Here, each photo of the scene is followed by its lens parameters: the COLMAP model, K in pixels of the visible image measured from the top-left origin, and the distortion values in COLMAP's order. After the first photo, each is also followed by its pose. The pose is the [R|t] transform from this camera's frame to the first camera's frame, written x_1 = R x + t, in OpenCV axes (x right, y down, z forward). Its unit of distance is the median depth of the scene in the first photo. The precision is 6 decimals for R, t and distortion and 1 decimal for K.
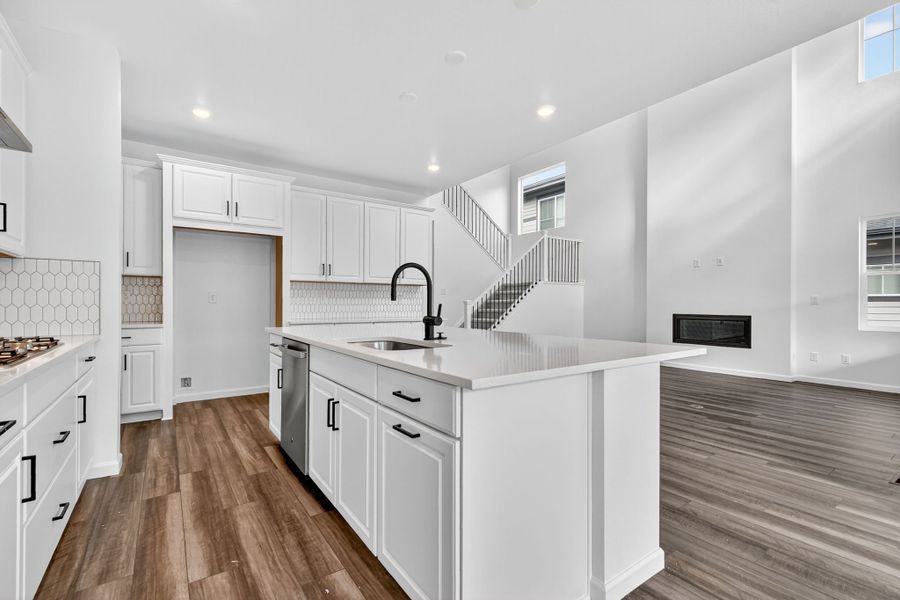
lens RADIAL K [[401.6, 0, 446.1], [0, 401.6, 304.5], [0, 0, 1]] dist [0.002371, -0.000615]
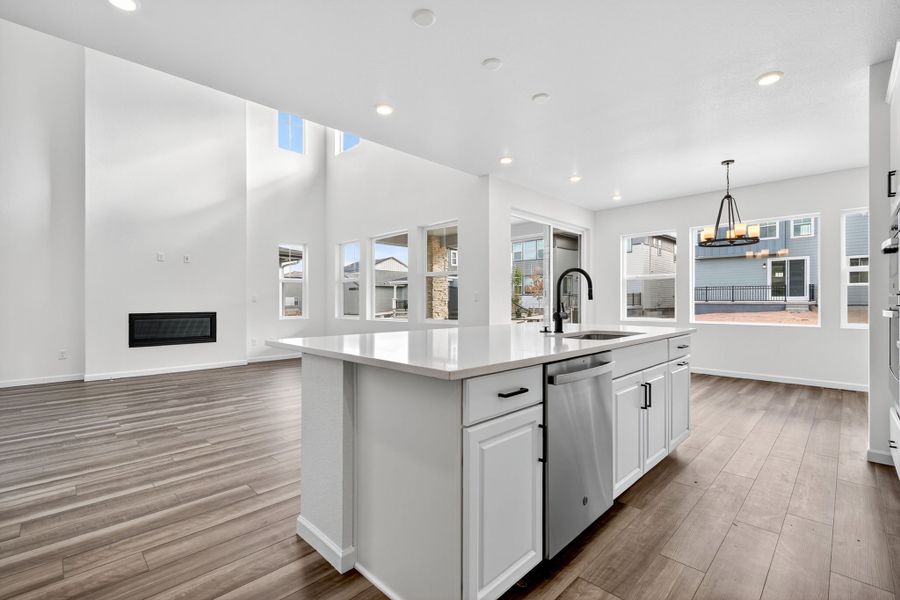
lens RADIAL K [[401.6, 0, 443.1], [0, 401.6, 305.3], [0, 0, 1]] dist [0.002371, -0.000615]
pose [[-0.170974, -0.010041, 0.985224, -0.466340], [0.000181, 0.999948, 0.010222, -0.002463], [-0.985275, 0.001926, -0.170963, 0.621896]]
